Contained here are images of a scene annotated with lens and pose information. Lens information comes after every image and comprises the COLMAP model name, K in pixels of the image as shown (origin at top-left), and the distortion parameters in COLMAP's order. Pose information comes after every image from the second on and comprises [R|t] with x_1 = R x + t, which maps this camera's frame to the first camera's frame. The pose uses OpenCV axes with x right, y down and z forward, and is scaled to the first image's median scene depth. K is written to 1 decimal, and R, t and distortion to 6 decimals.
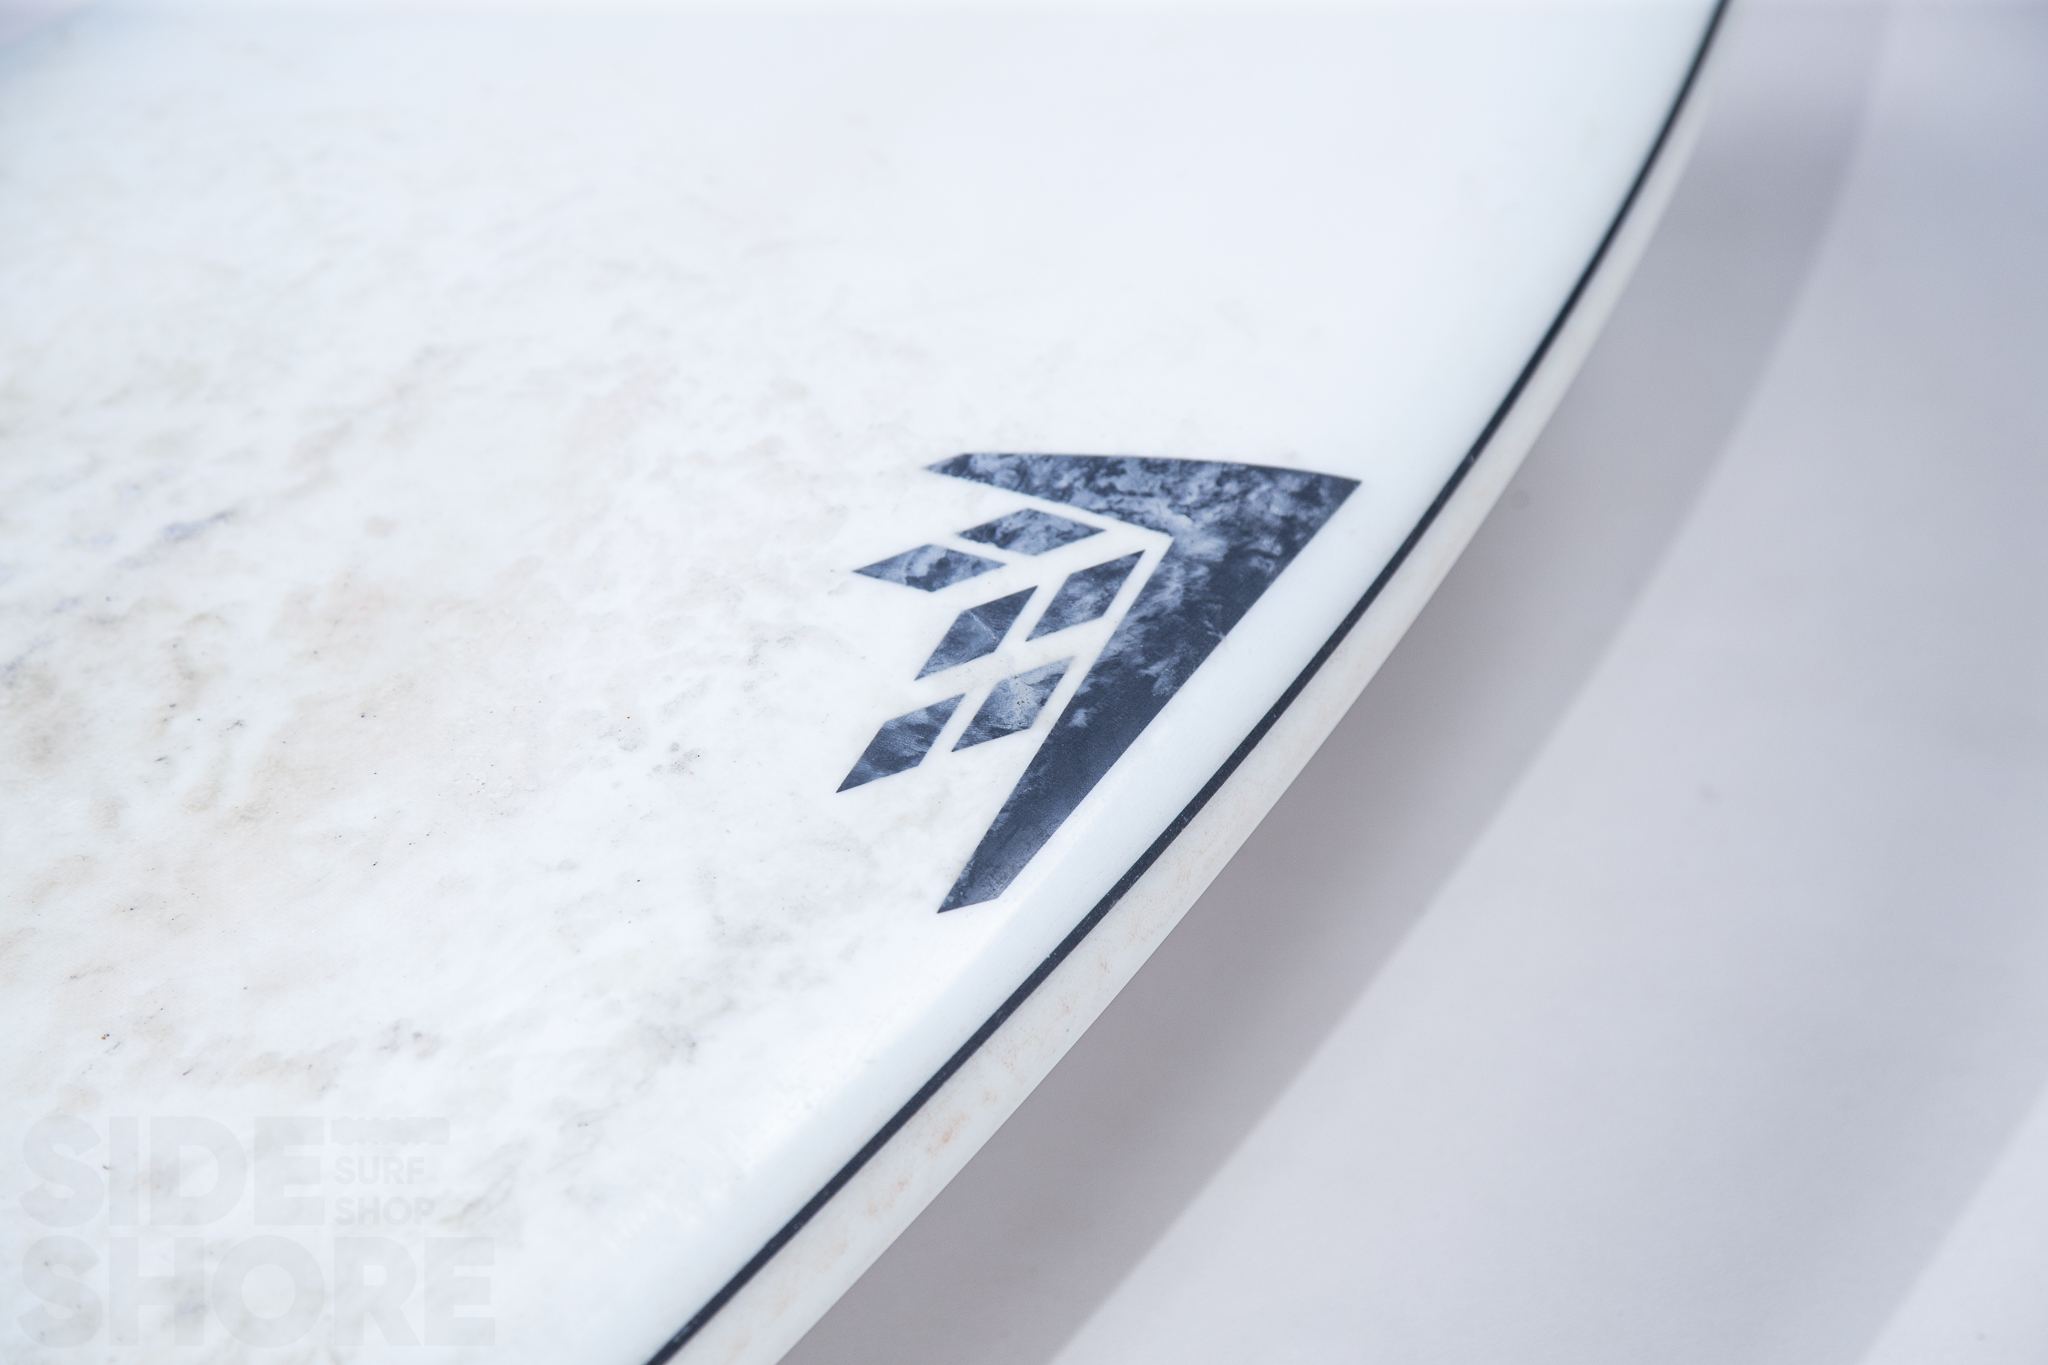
lens RADIAL K [[5356.2, 0, 1024.0], [0, 5356.2, 682.5], [0, 0, 1]] dist [0.431379, -0.264461]
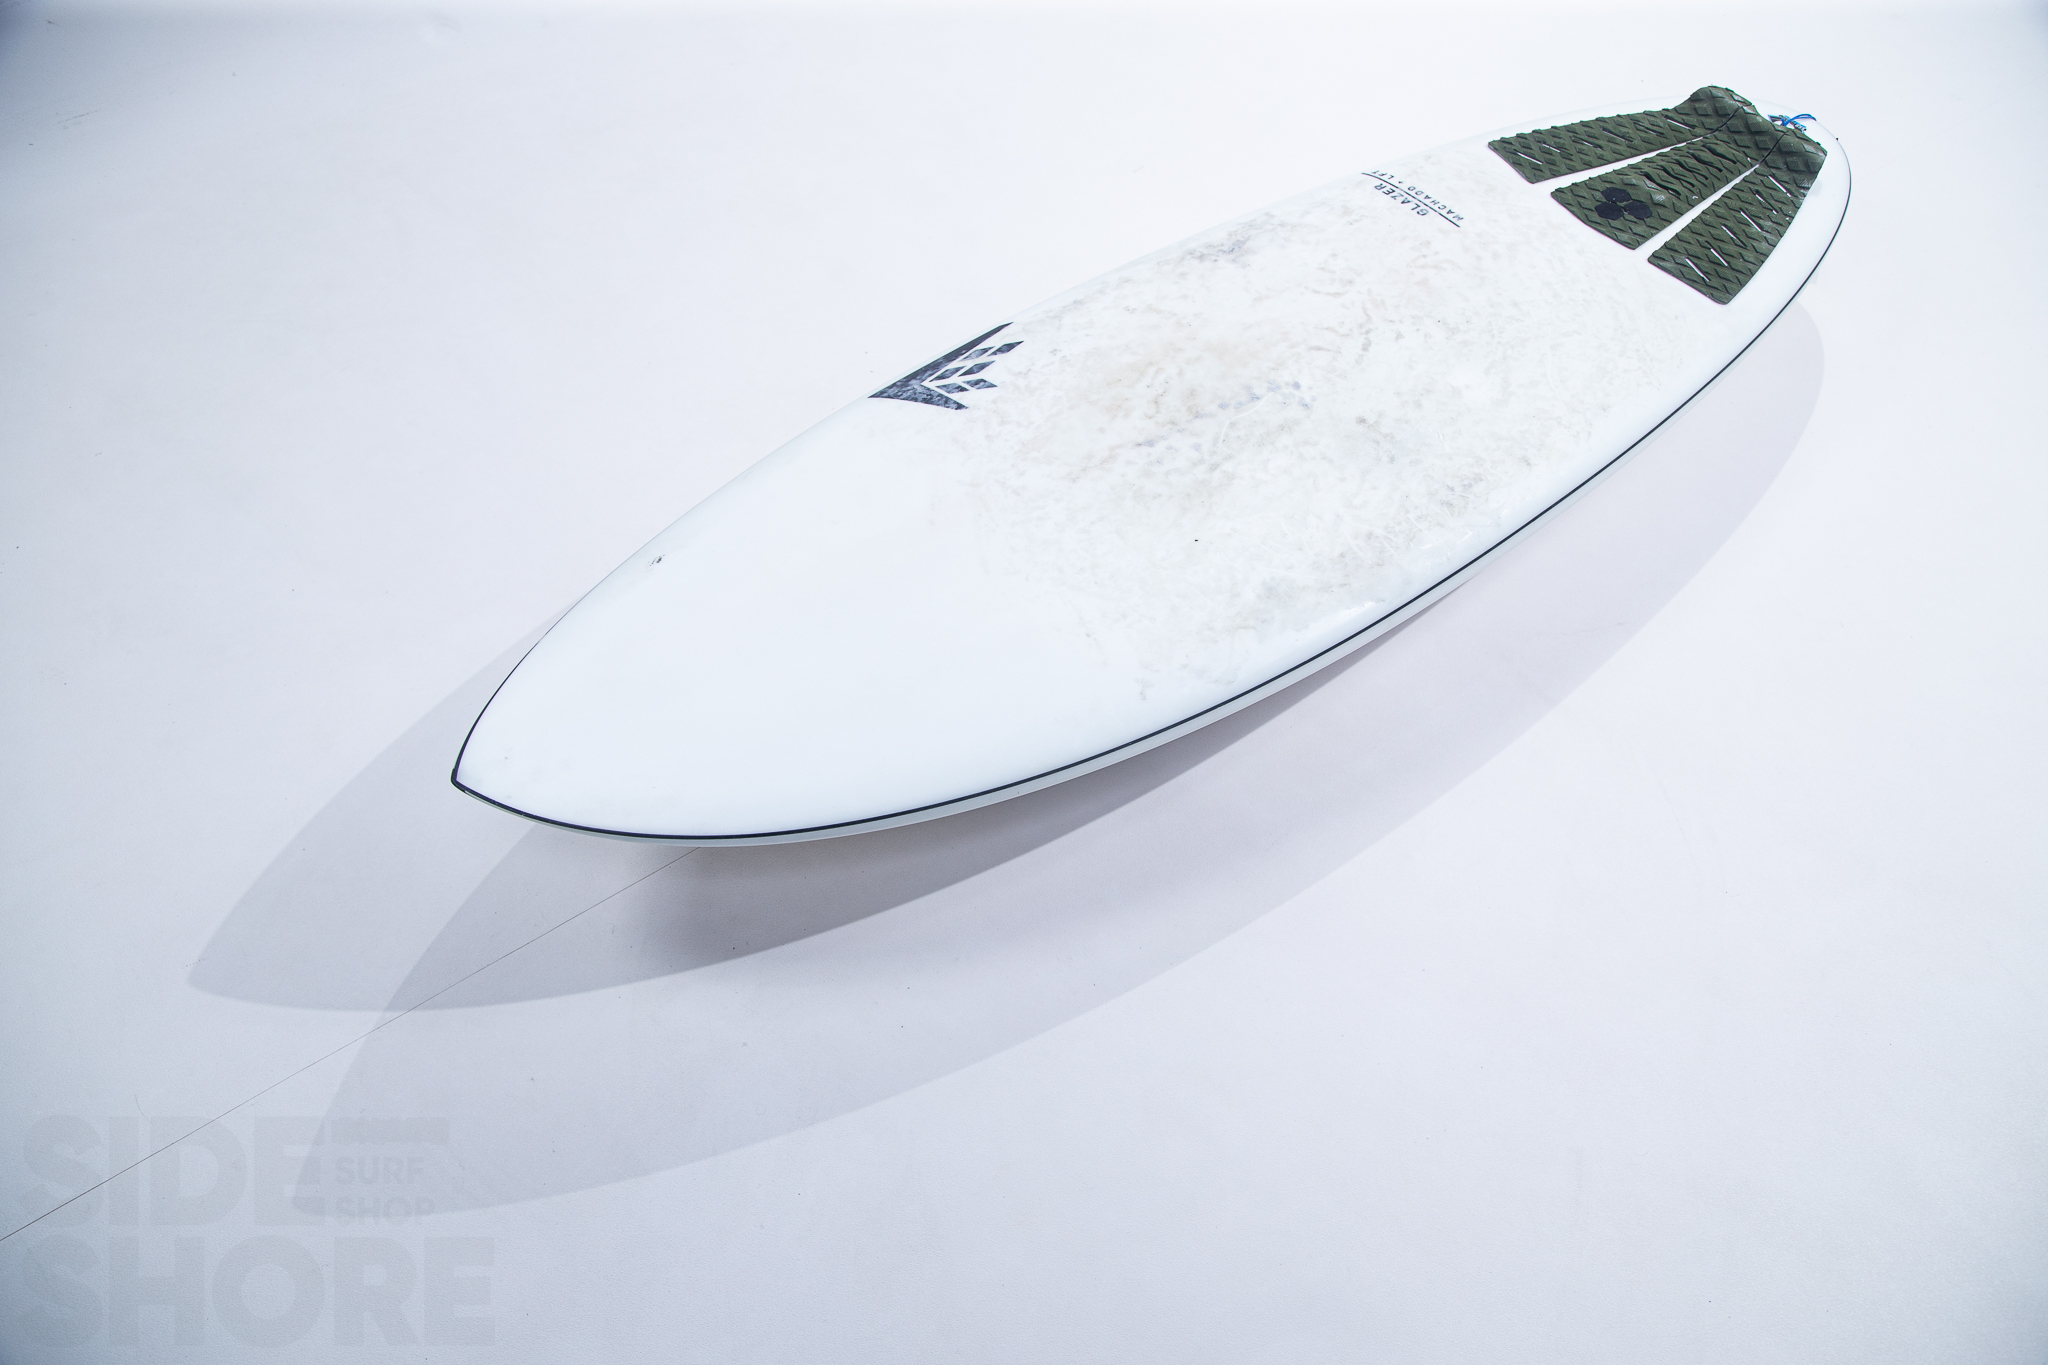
lens RADIAL K [[1589.3, 0, 1024.0], [0, 1589.3, 682.5], [0, 0, 1]] dist [-0.080441, 0.003095]
pose [[-0.947810, -0.188003, 0.257510, -0.410283], [0.252817, 0.048954, 0.966275, -1.189196], [-0.194268, 0.980948, 0.001131, 1.223727]]
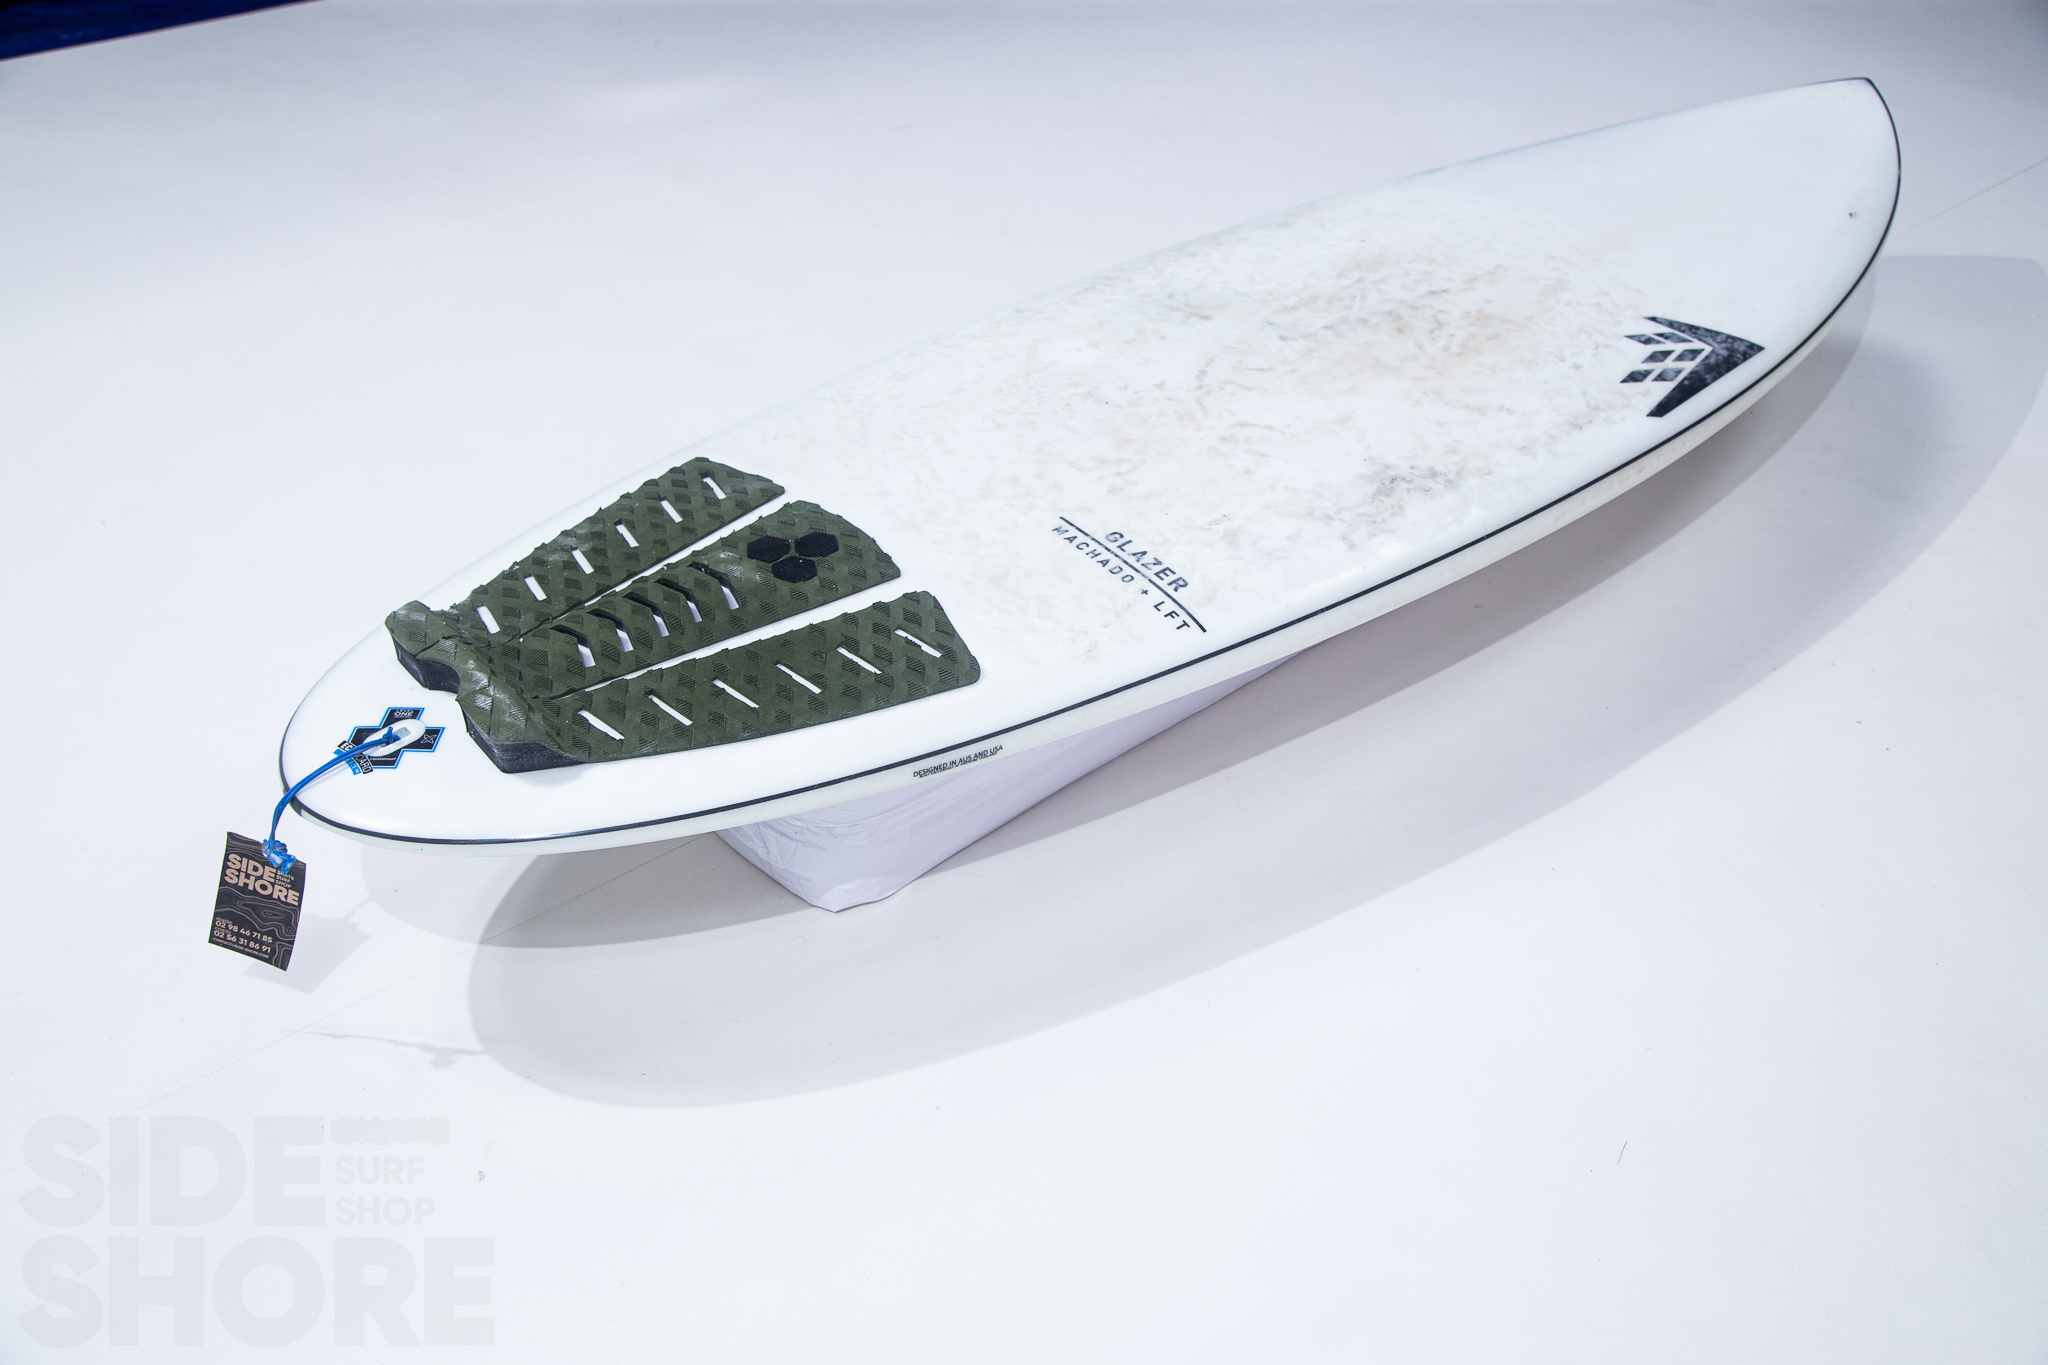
lens RADIAL K [[1895.6, 0, 1024.0], [0, 1895.6, 682.5], [0, 0, 1]] dist [-0.004157, 0.005323]
pose [[0.963817, 0.237268, -0.121493, -0.210241], [-0.236054, 0.971431, 0.024493, 0.269255], [0.123833, 0.005072, 0.992290, -0.307314]]
